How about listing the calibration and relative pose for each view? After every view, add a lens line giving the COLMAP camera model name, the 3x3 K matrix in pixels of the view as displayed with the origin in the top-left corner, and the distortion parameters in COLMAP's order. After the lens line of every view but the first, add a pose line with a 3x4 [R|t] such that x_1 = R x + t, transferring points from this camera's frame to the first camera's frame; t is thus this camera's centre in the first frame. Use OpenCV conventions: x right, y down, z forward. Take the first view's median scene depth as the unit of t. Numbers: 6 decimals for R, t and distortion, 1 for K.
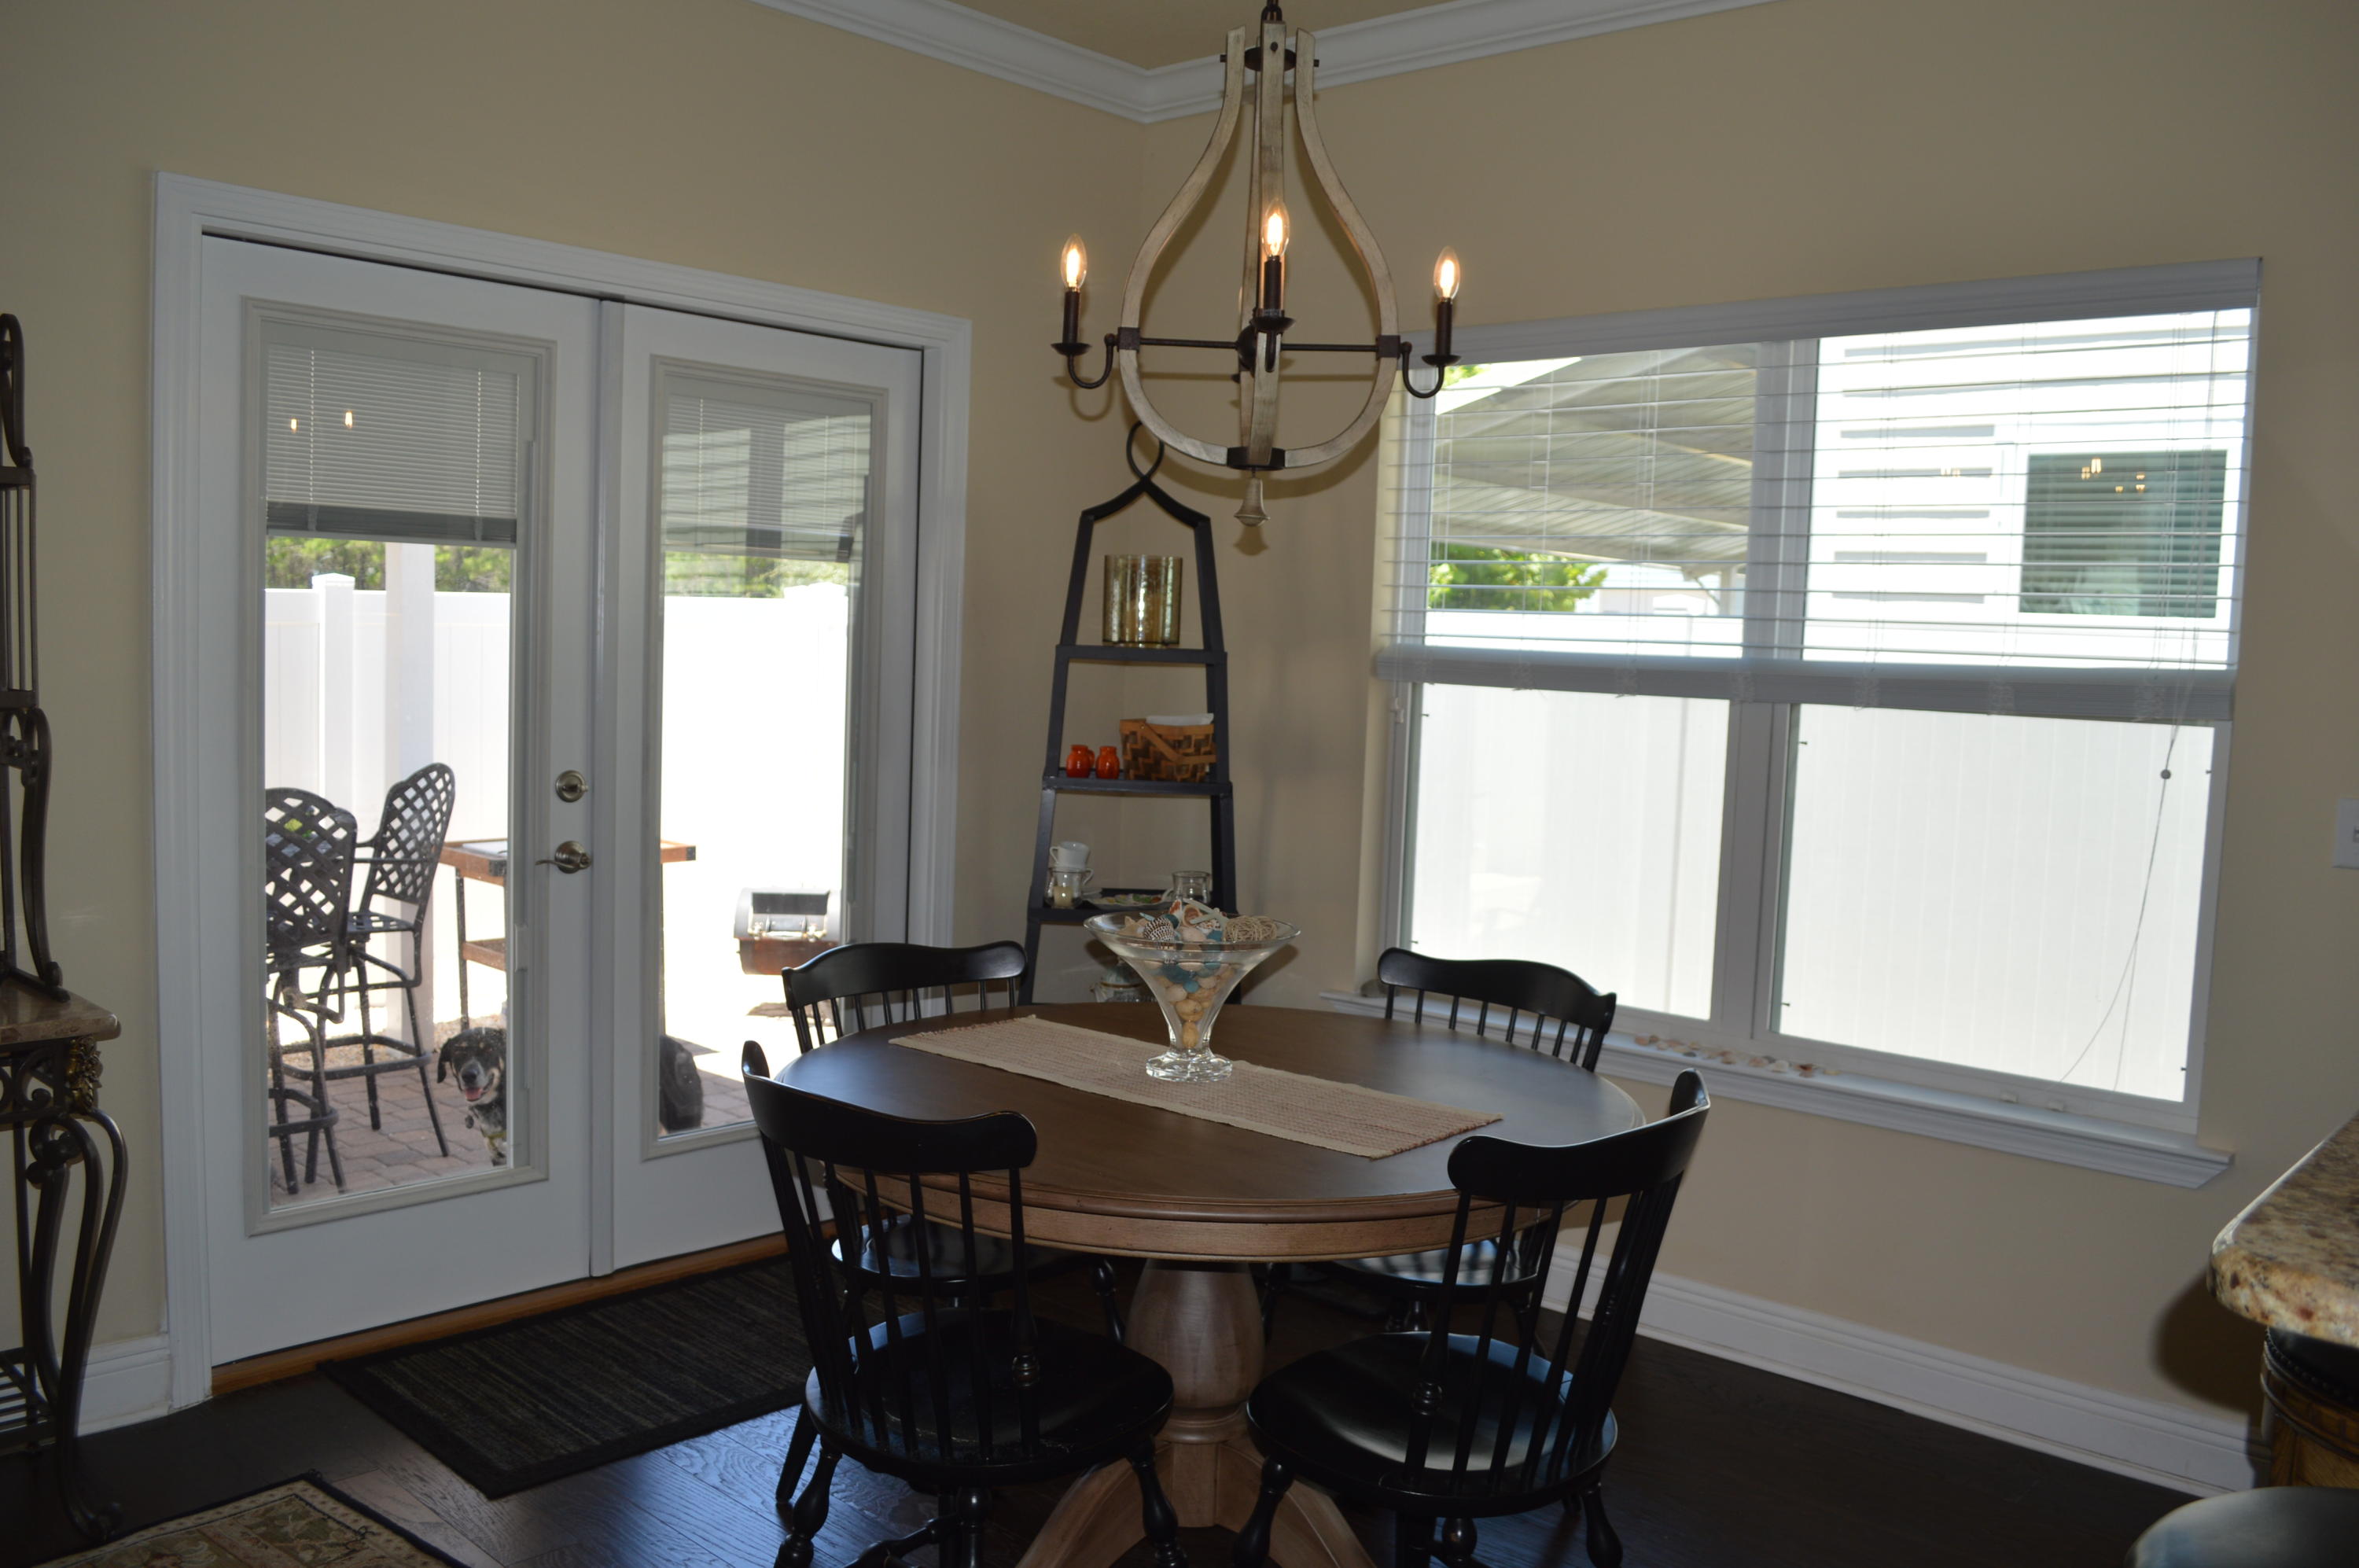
lens RADIAL K [[1876.1, 0, 1188.9], [0, 1876.1, 794.2], [0, 0, 1]] dist [-0.079534, 0.012534]
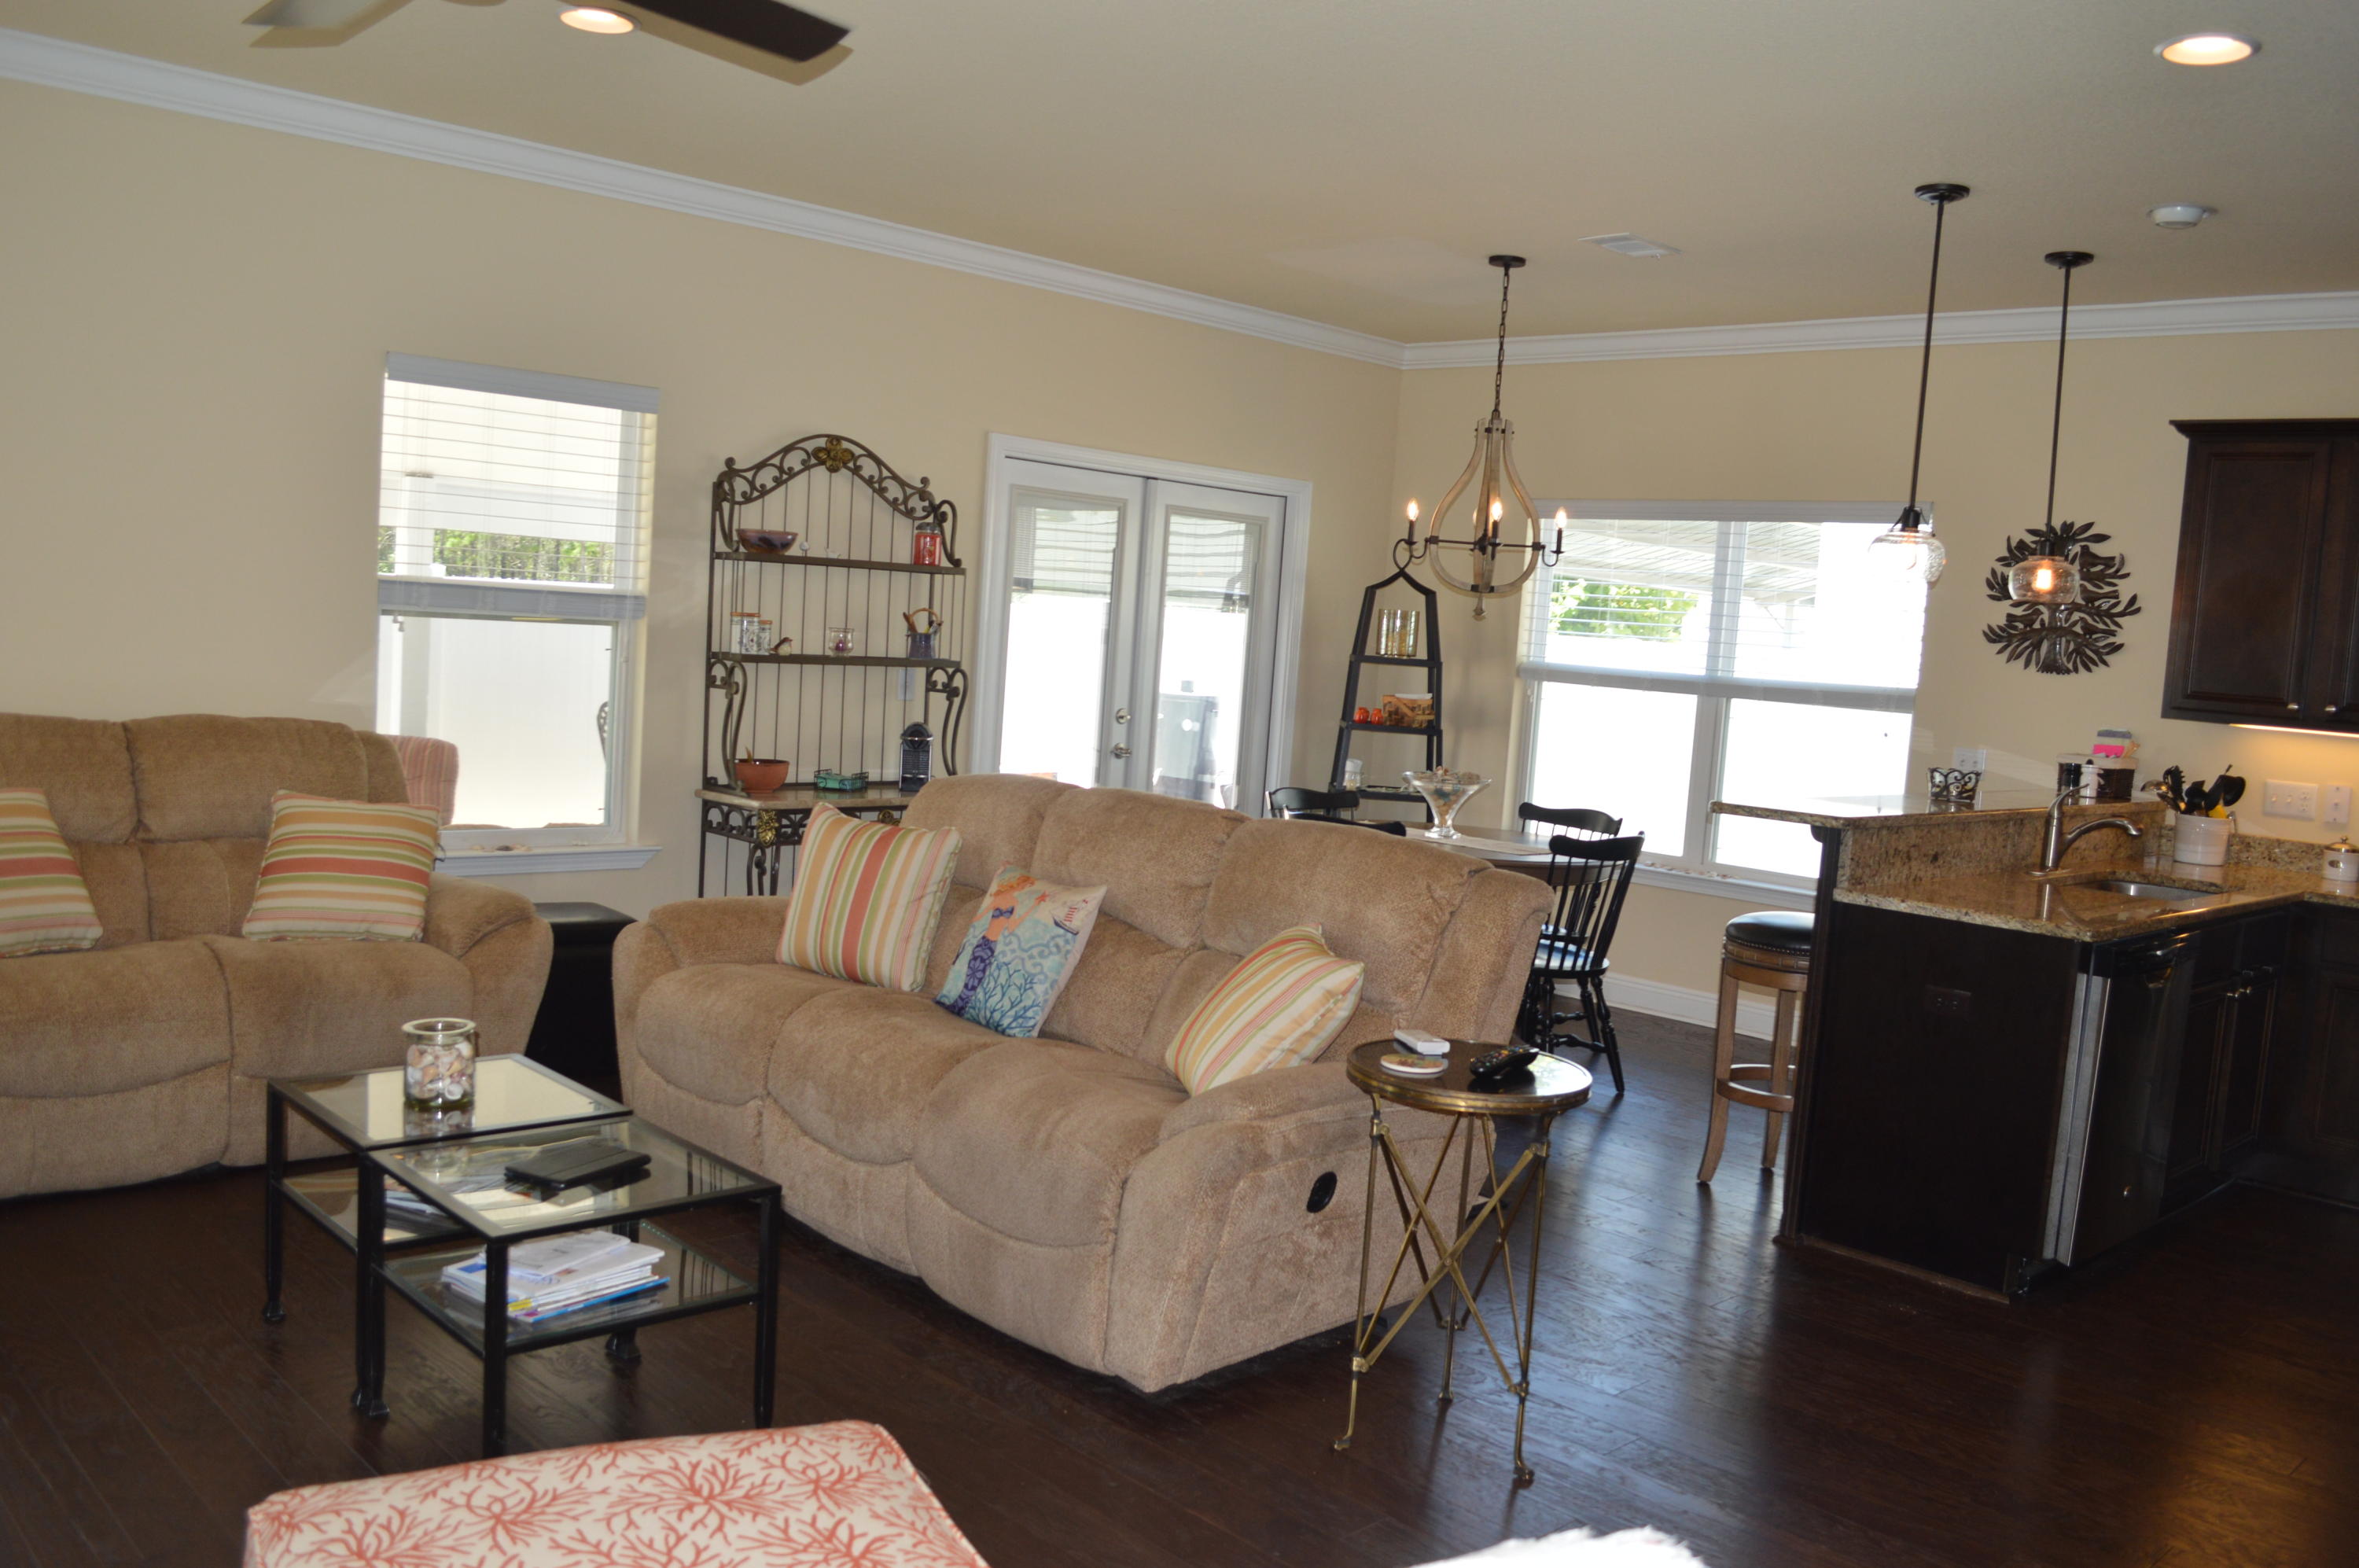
lens RADIAL K [[1876.1, 0, 1188.9], [0, 1876.1, 794.2], [0, 0, 1]] dist [-0.079534, 0.012534]
pose [[0.997517, 0.039901, -0.058038, -0.136437], [-0.039699, 0.999201, 0.004636, 0.068550], [0.058177, -0.002320, 0.998304, -1.042630]]
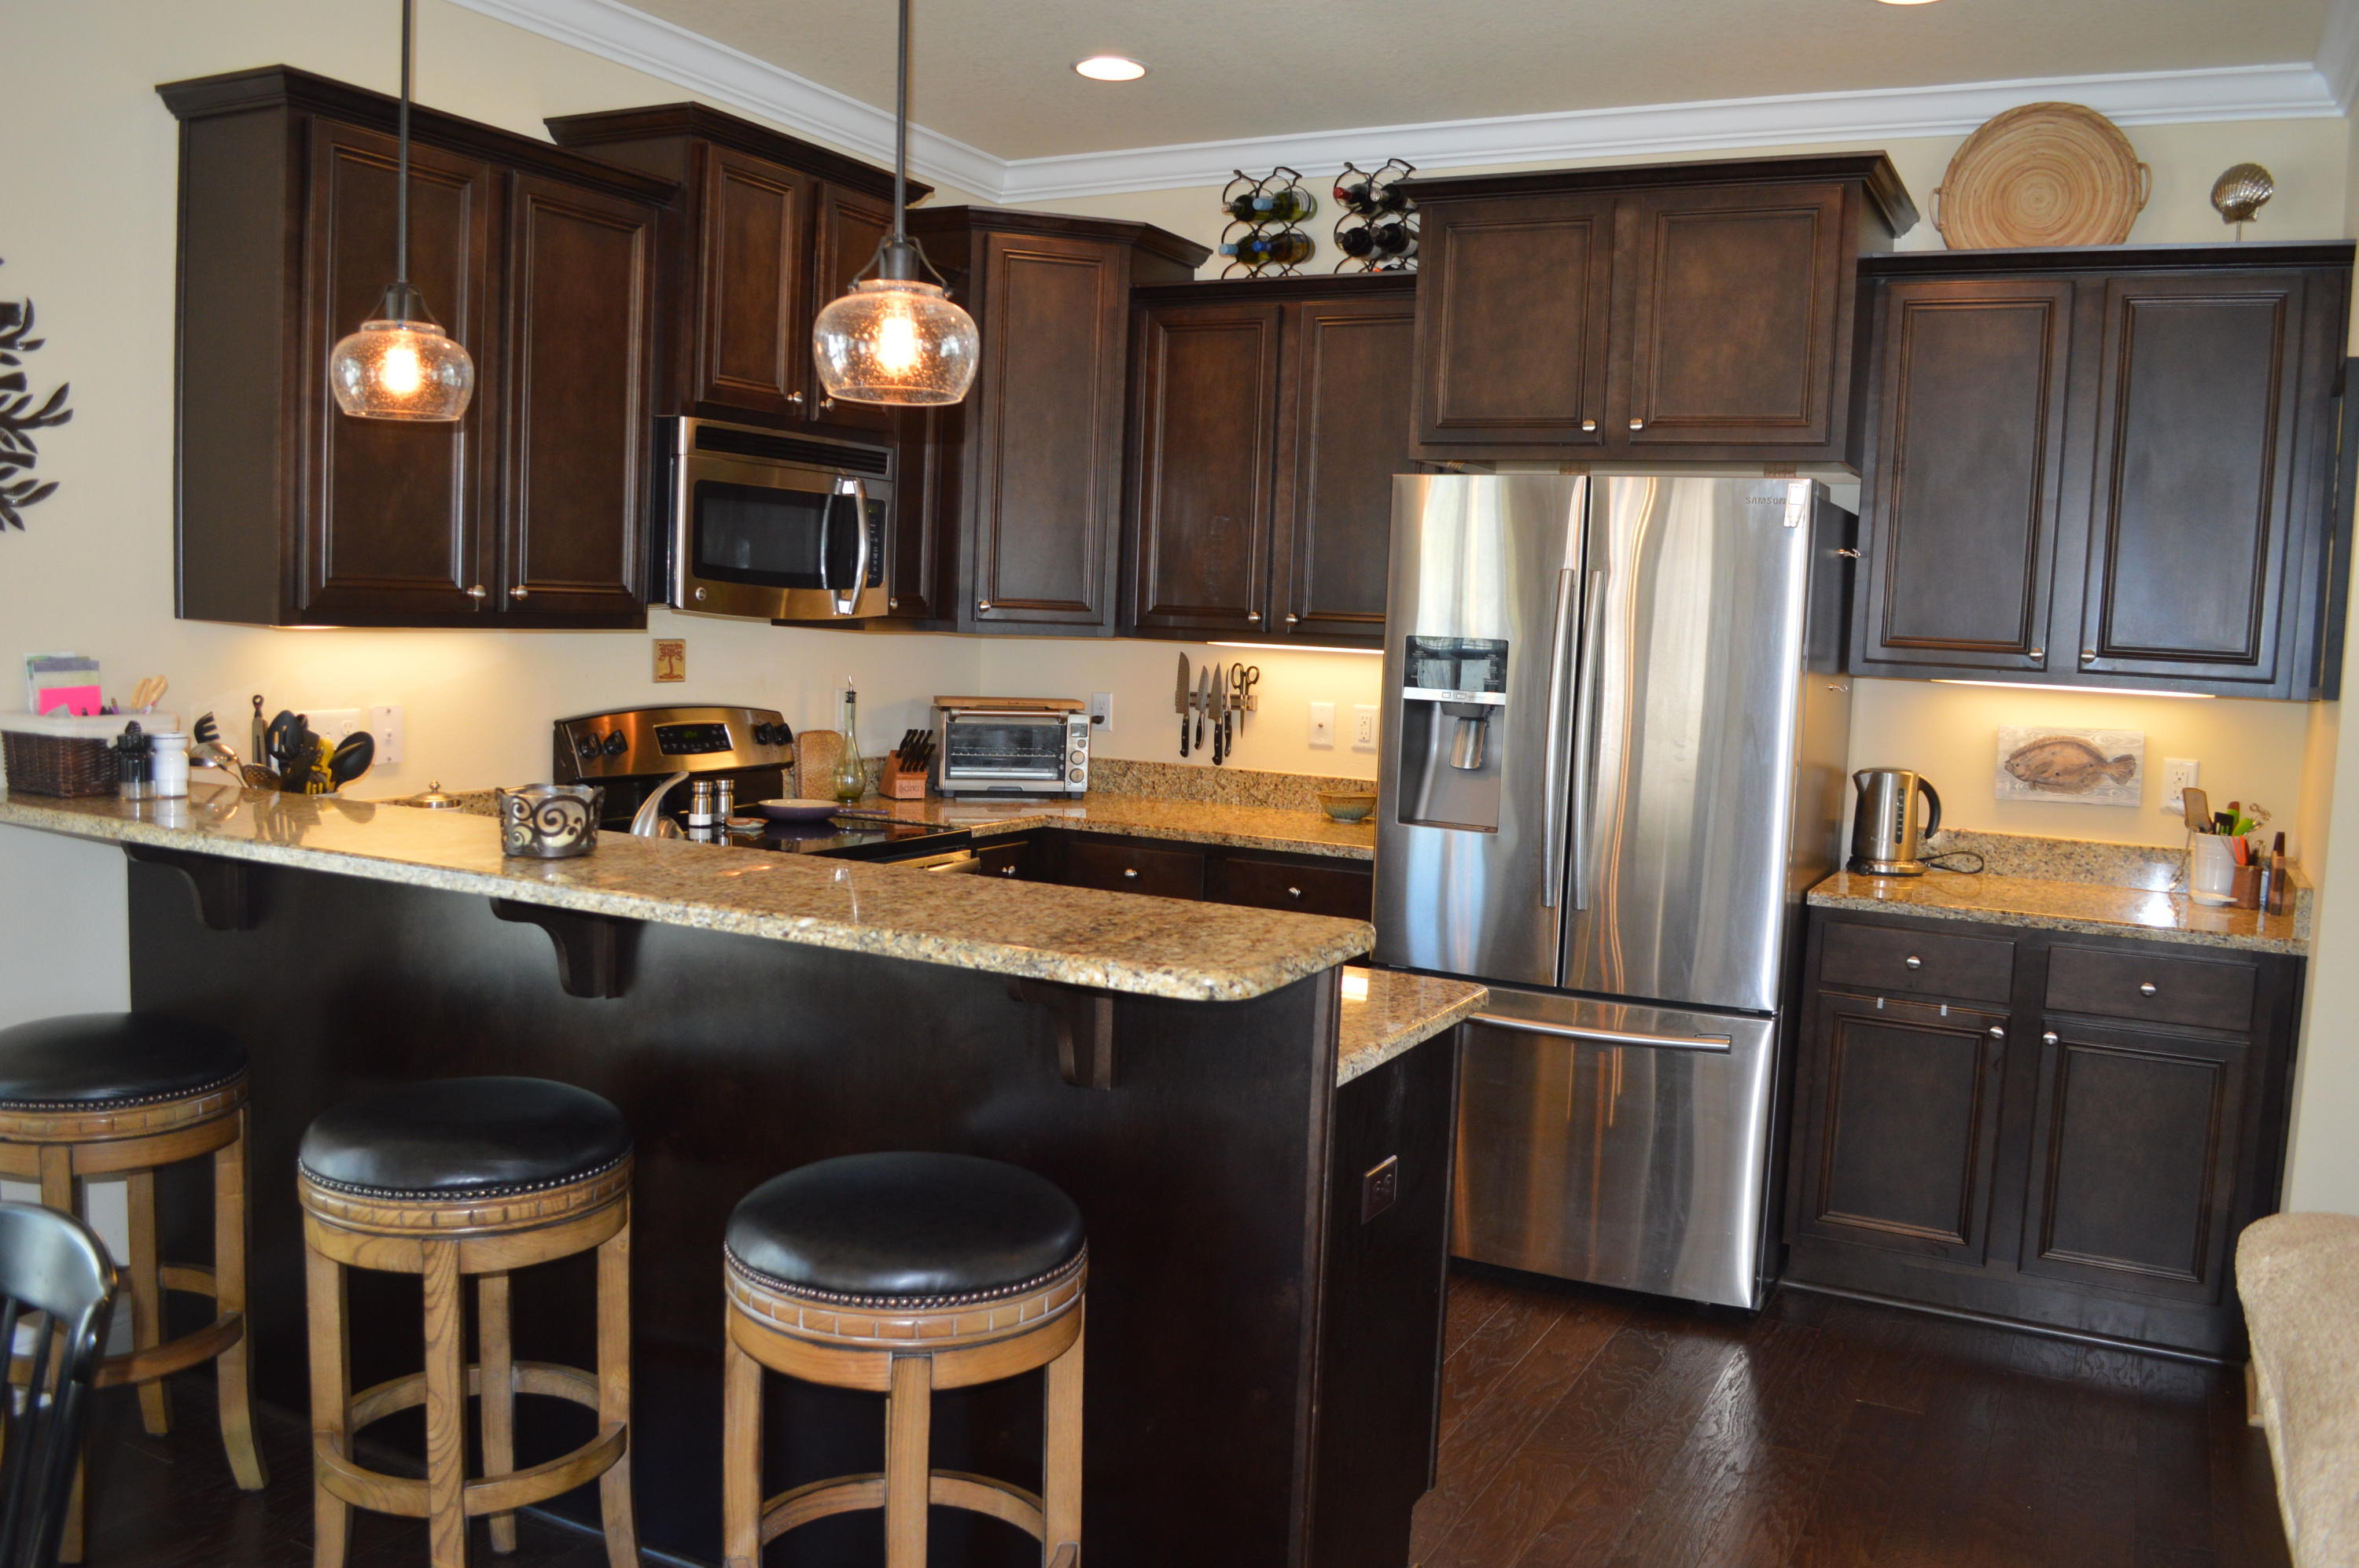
lens RADIAL K [[1892.7, 0, 1179.5], [0, 1892.7, 784.0], [0, 0, 1]] dist [-0.067474, 0.001478]
pose [[-0.251926, -0.135099, 0.958270, -0.347047], [0.034438, 0.988329, 0.148390, -0.065503], [-0.967134, 0.070384, -0.244333, 0.394479]]
